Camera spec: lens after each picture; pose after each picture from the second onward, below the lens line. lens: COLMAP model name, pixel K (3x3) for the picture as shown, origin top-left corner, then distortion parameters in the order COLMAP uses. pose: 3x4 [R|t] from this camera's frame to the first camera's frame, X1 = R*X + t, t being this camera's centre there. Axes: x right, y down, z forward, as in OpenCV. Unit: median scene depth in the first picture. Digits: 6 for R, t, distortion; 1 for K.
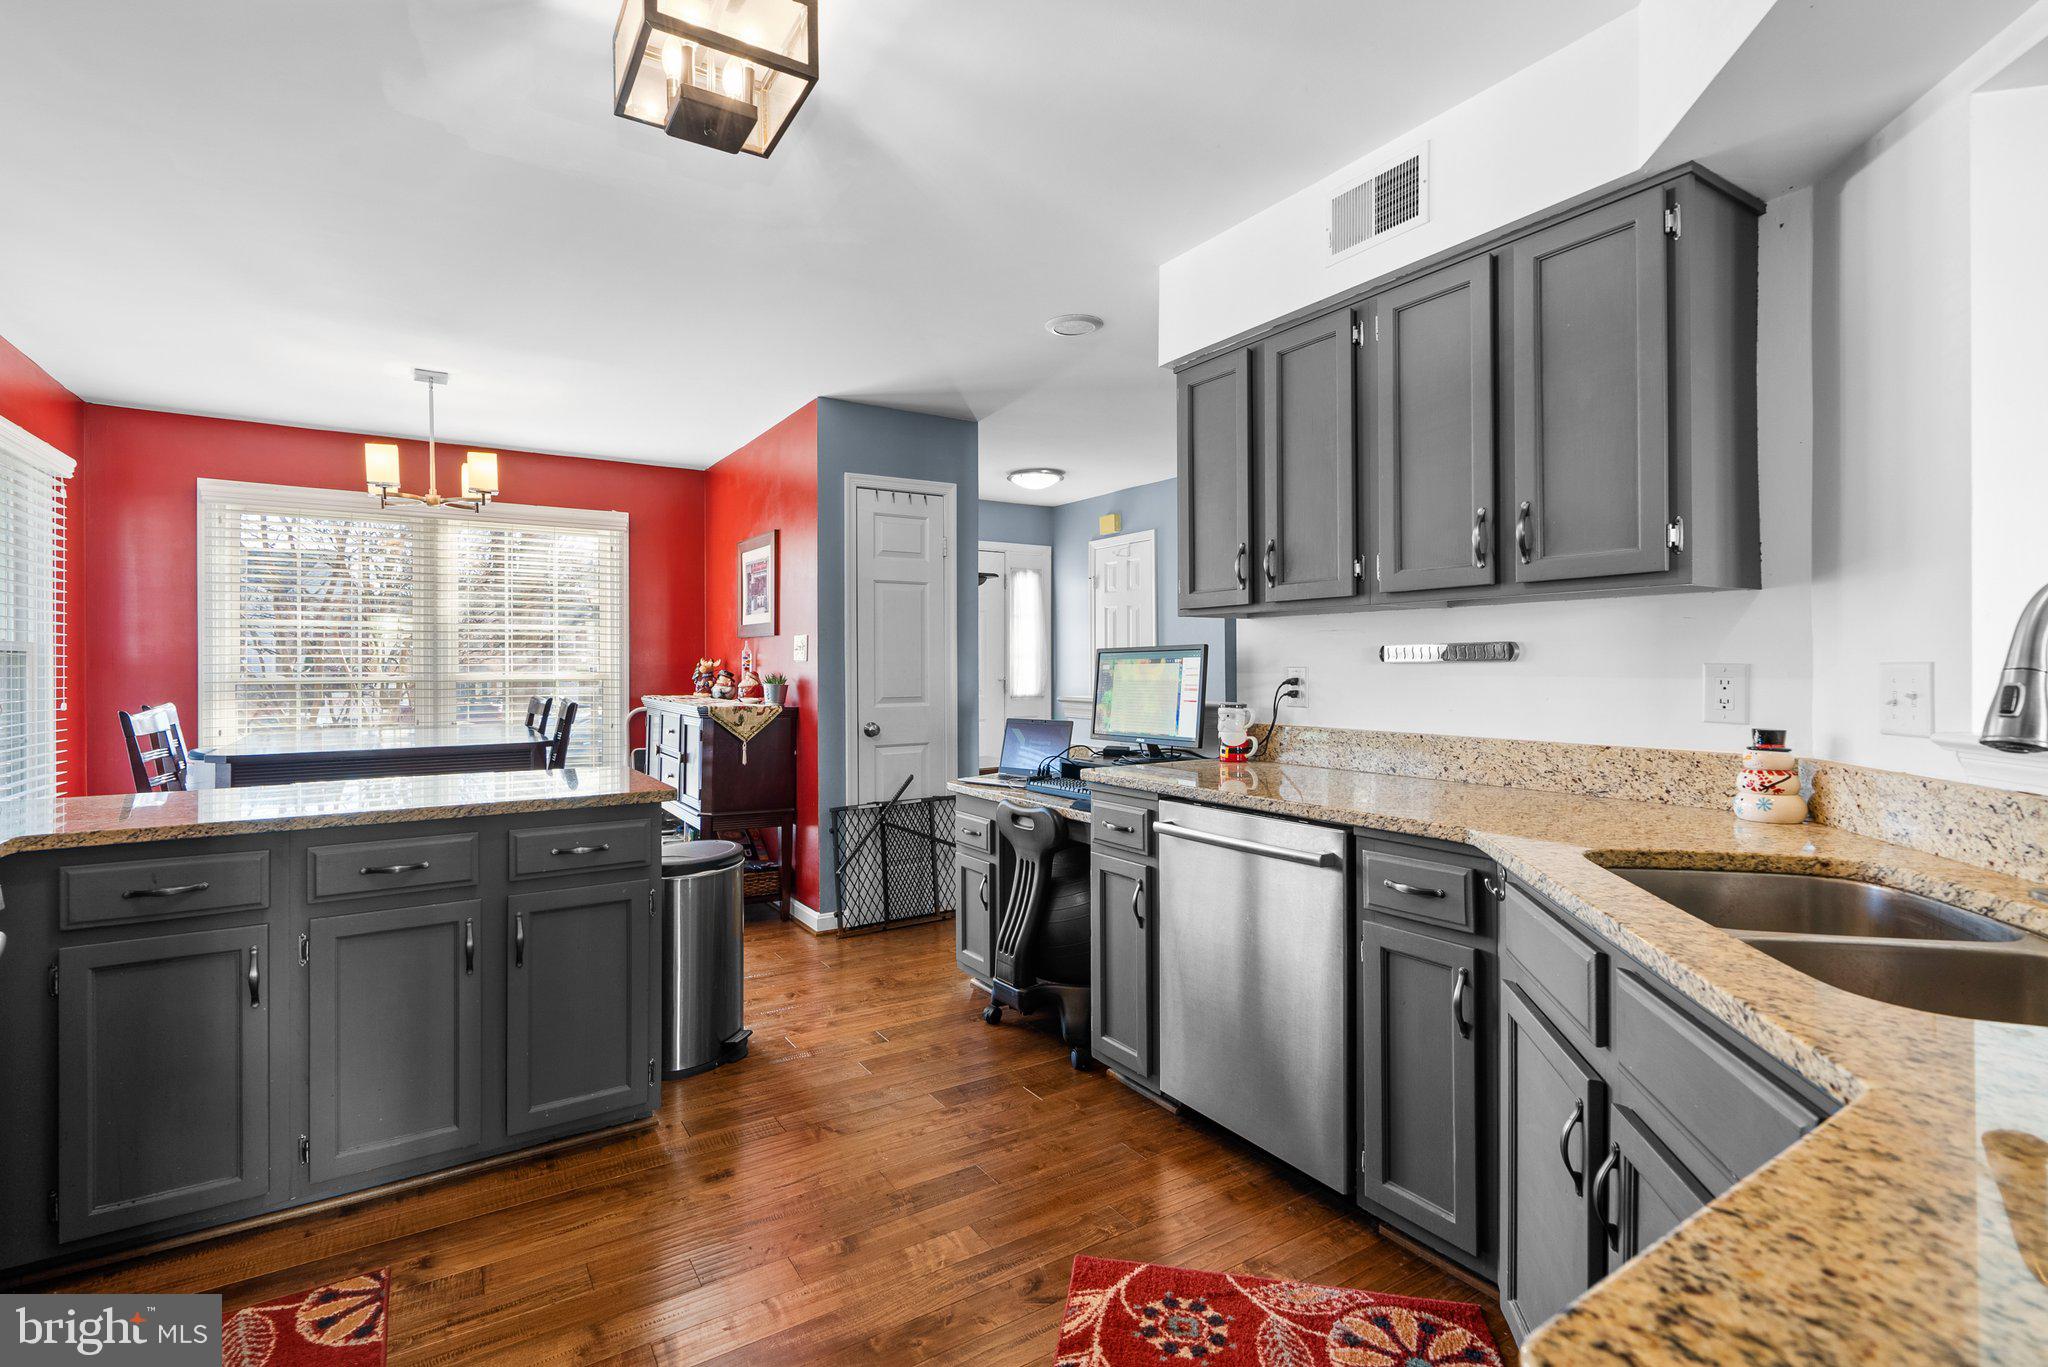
lens RADIAL K [[941.2, 0, 1003.7], [0, 941.2, 667.1], [0, 0, 1]] dist [-0.007071, 0.003548]
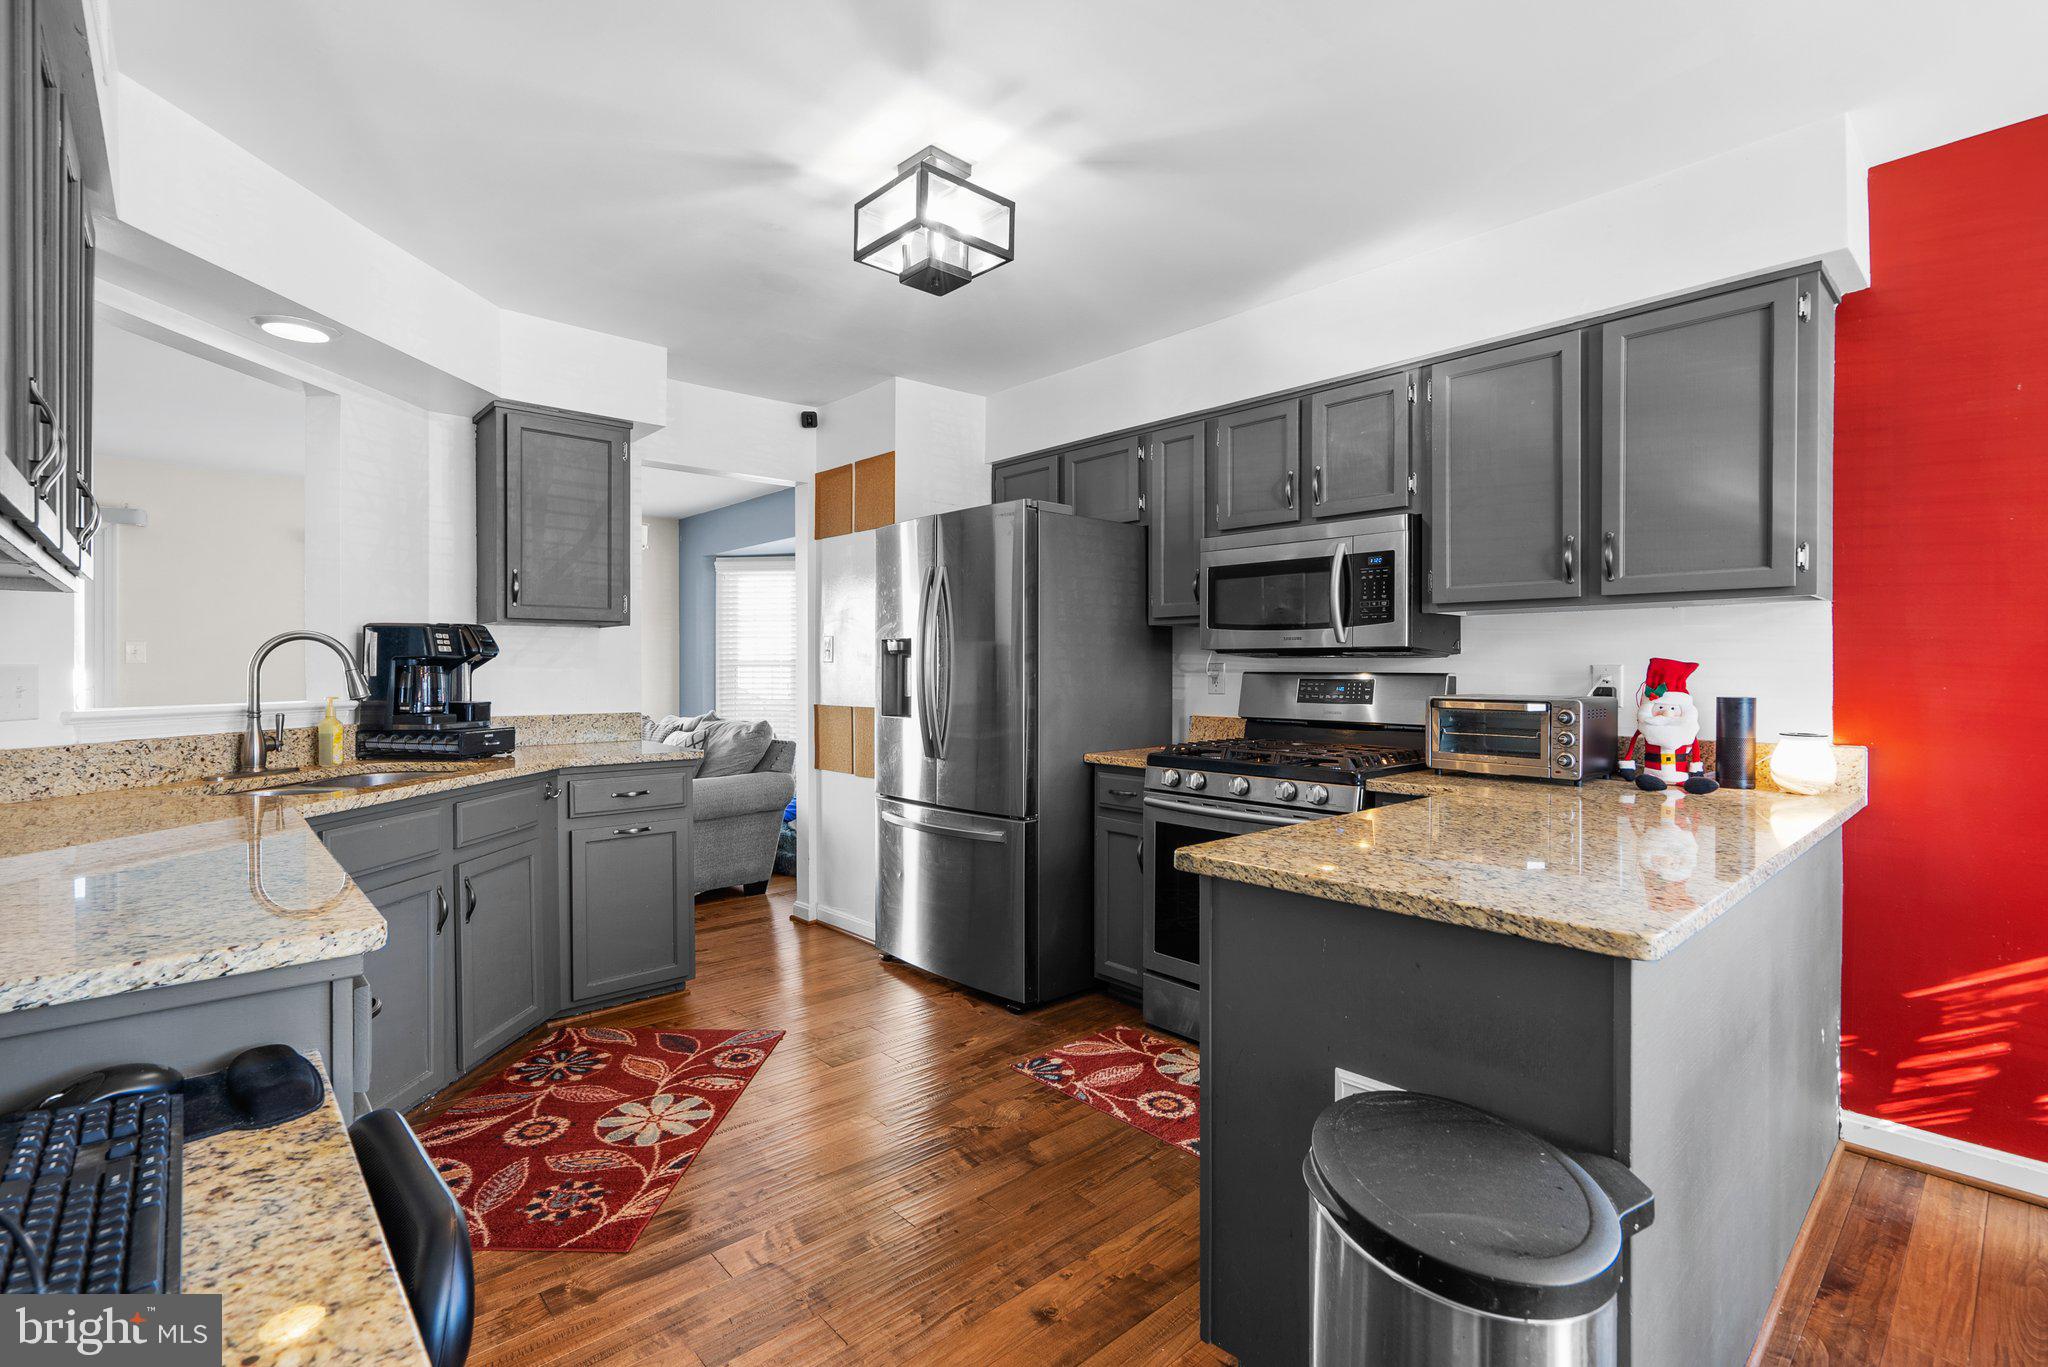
lens RADIAL K [[941.2, 0, 1015.4], [0, 941.2, 678.9], [0, 0, 1]] dist [-0.007071, 0.003548]
pose [[-0.982966, 0.004796, -0.183727, -0.135369], [0.003058, 0.999948, 0.009741, 0.004439], [0.183764, 0.009013, -0.982929, 1.886485]]
